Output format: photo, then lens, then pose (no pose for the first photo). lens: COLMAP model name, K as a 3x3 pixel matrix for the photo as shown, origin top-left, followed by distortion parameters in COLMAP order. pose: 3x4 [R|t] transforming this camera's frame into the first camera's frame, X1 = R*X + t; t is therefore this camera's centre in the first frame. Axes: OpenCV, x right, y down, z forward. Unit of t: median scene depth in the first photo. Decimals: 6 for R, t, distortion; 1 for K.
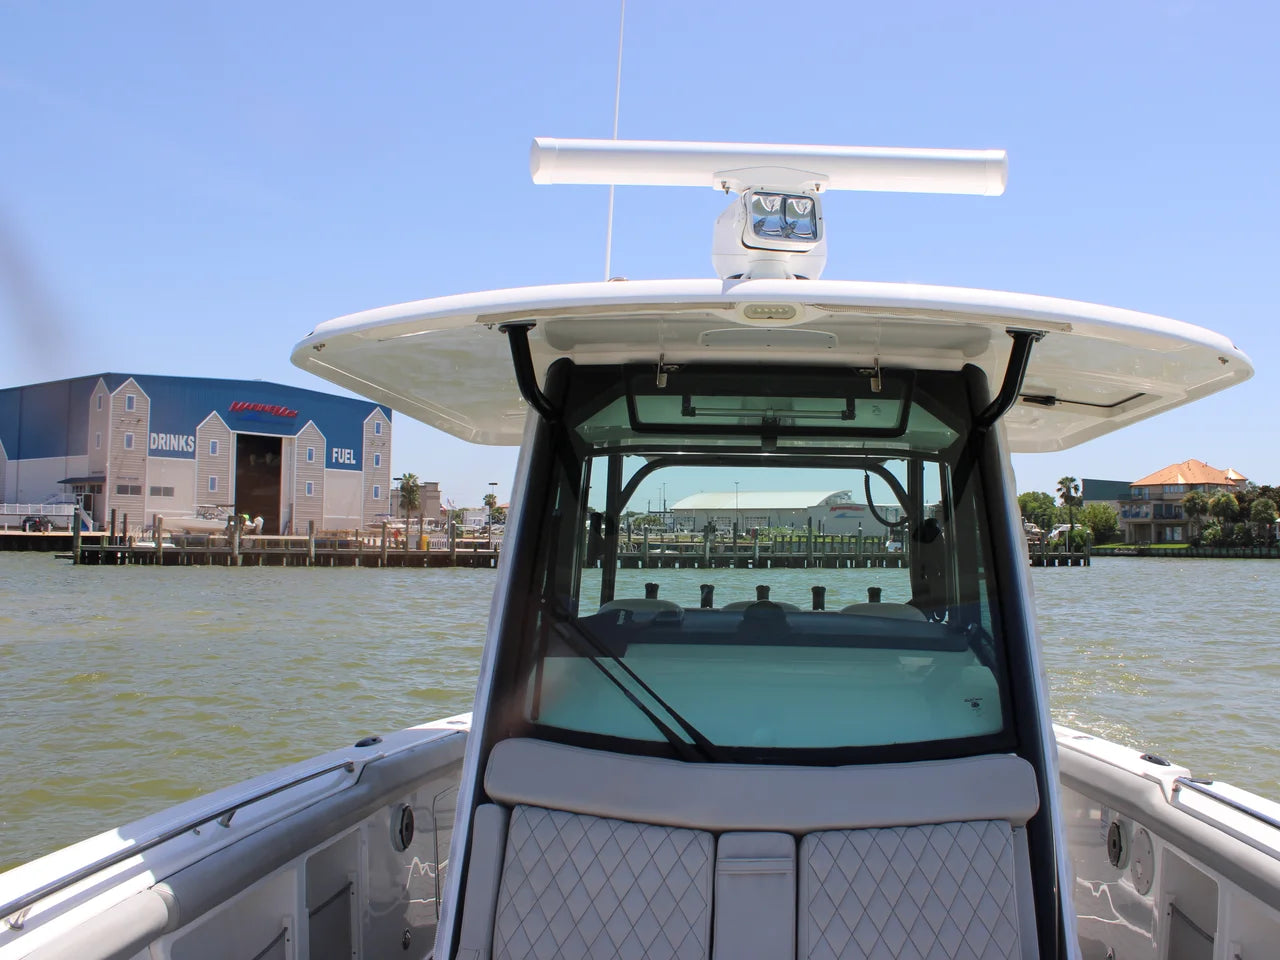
lens RADIAL K [[1327.6, 0, 690.5], [0, 1327.6, 423.5], [0, 0, 1]] dist [-0.128555, 0.000000]
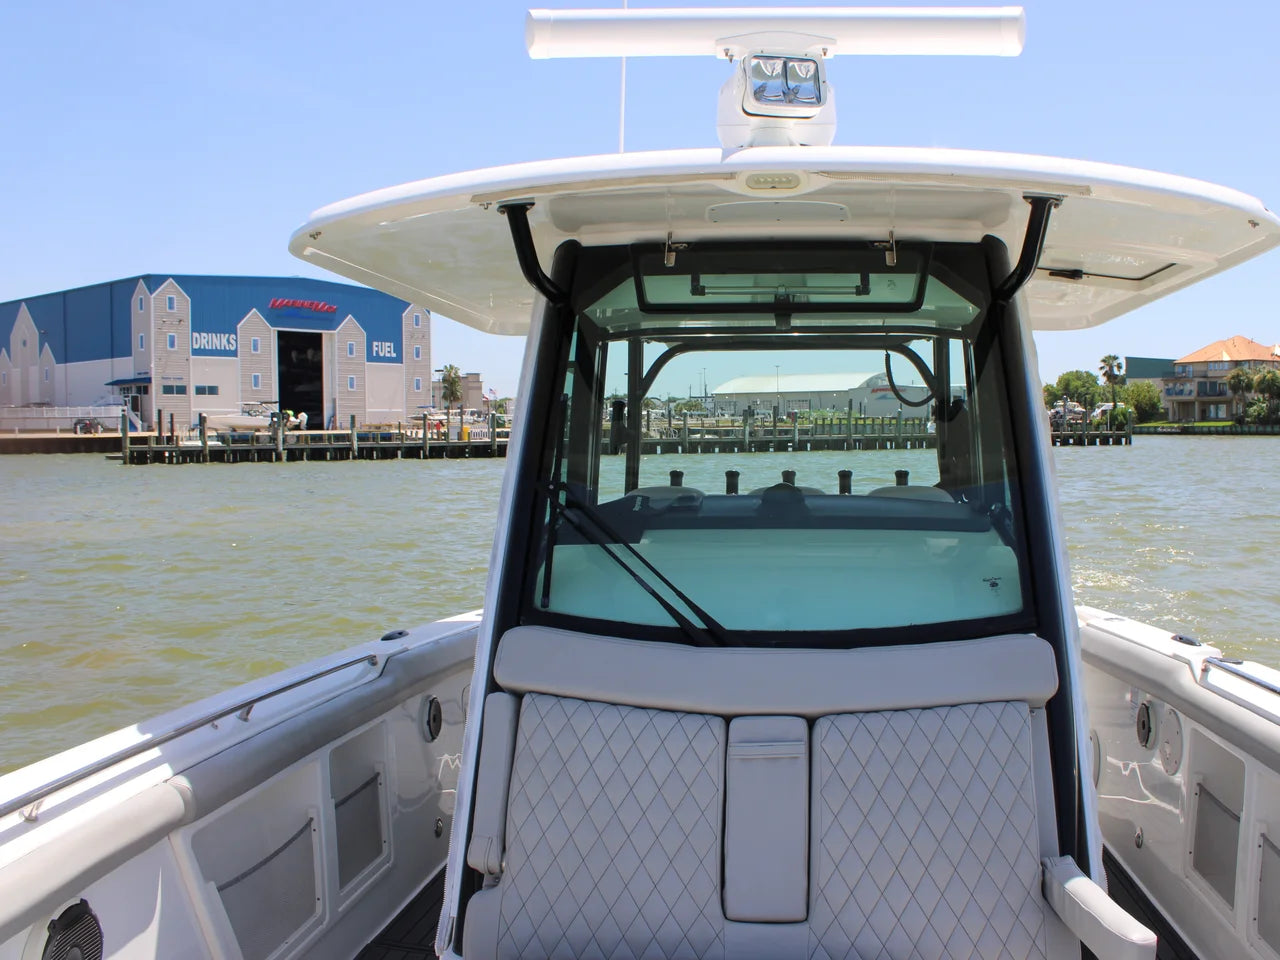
lens RADIAL K [[1327.6, 0, 682.4], [0, 1327.6, 448.3], [0, 0, 1]] dist [-0.128555, 0.000000]
pose [[0.999022, -0.019161, -0.039845, 0.014342], [0.023219, 0.994305, 0.104011, 0.002813], [0.037625, -0.104834, 0.993778, 0.014748]]
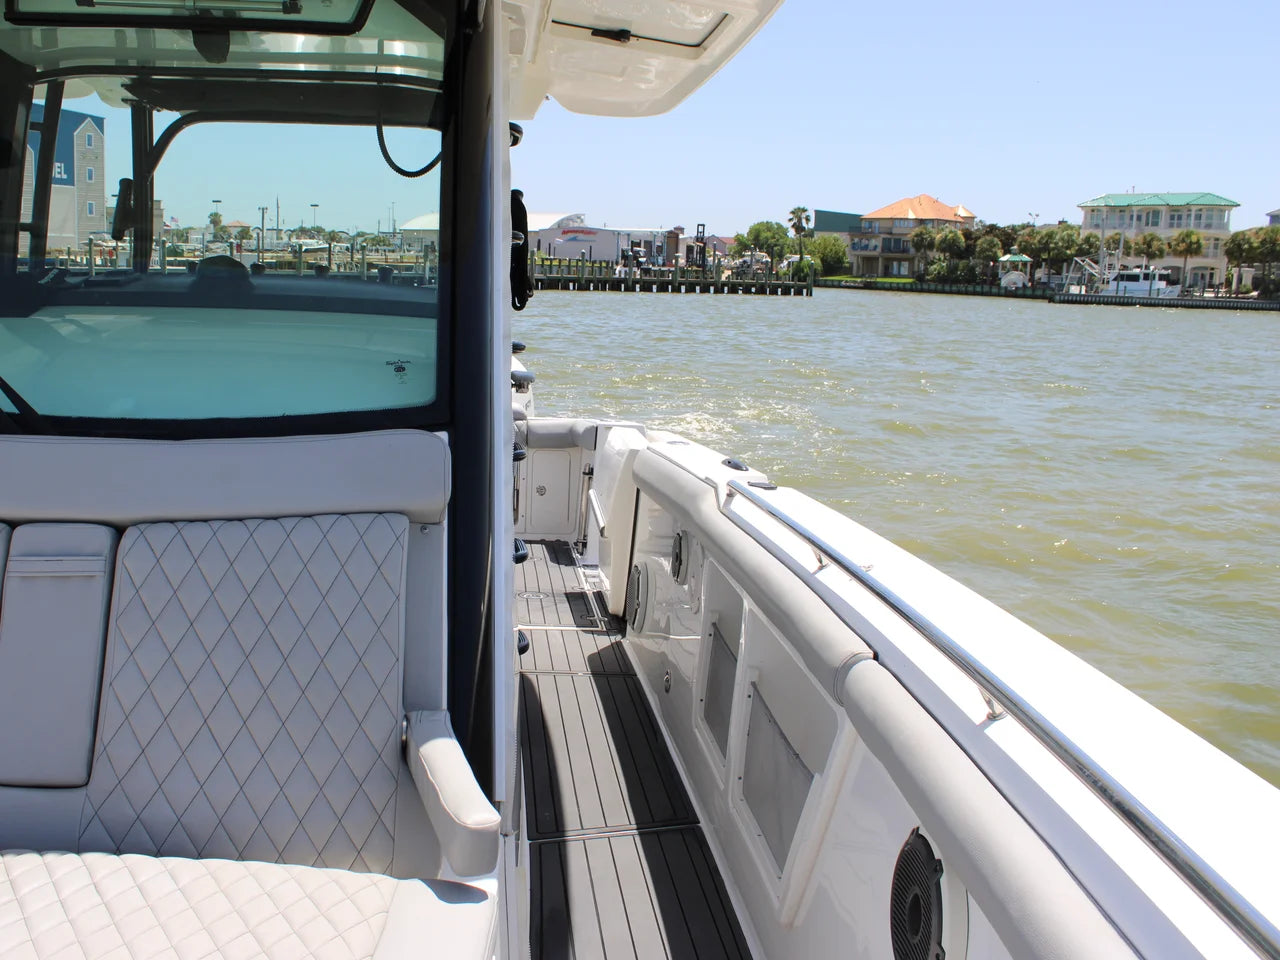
lens RADIAL K [[1303.9, 0, 634.9], [0, 1303.9, 475.3], [0, 0, 1]] dist [-0.141968, 0.000000]
pose [[0.990476, 0.002312, 0.137669, 0.167684], [-0.035208, 0.970871, 0.237003, 0.059950], [-0.133110, -0.239593, 0.961705, 0.154712]]
